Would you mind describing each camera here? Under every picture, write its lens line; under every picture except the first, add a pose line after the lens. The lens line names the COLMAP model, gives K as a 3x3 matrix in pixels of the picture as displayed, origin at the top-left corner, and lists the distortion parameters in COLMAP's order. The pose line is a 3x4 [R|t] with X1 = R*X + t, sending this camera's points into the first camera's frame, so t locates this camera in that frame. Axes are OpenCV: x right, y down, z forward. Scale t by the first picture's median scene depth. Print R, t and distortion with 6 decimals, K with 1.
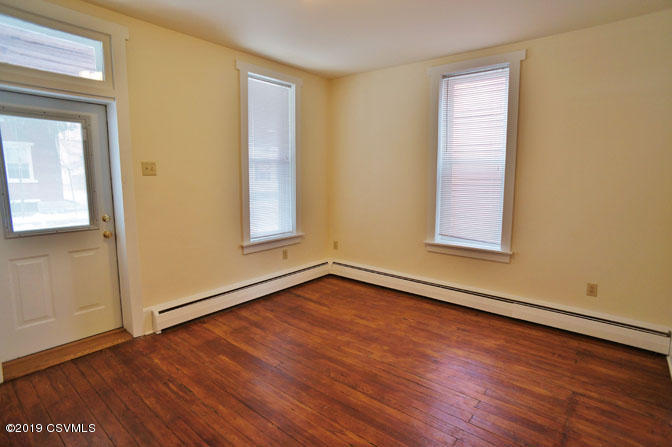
lens RADIAL K [[353.5, 0, 338.2], [0, 353.5, 221.2], [0, 0, 1]] dist [-0.081490, 0.056296]
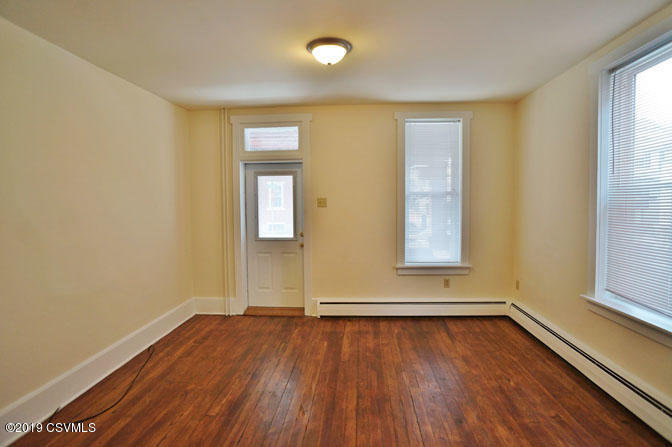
lens RADIAL K [[353.5, 0, 338.2], [0, 353.5, 221.2], [0, 0, 1]] dist [-0.081490, 0.056296]
pose [[0.584878, 0.033375, -0.810434, 0.624935], [-0.097512, 0.994800, -0.029406, -0.031433], [0.805238, 0.096226, 0.585091, 0.168715]]
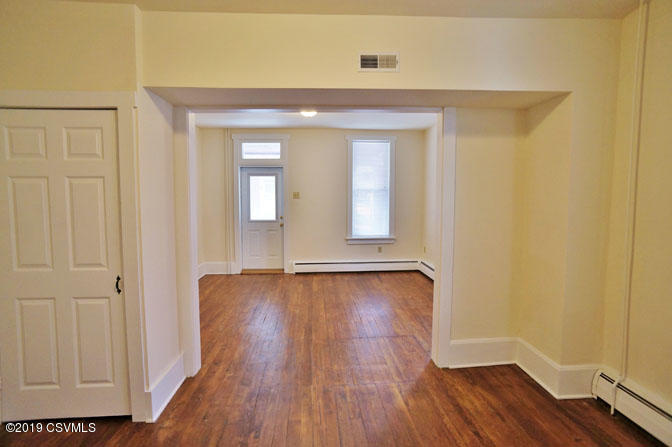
lens RADIAL K [[353.5, 0, 338.2], [0, 353.5, 221.2], [0, 0, 1]] dist [-0.081490, 0.056296]
pose [[0.687048, 0.046187, -0.725143, 1.083454], [-0.093801, 0.995265, -0.025482, 0.035385], [0.720532, 0.085527, 0.688127, -0.268589]]
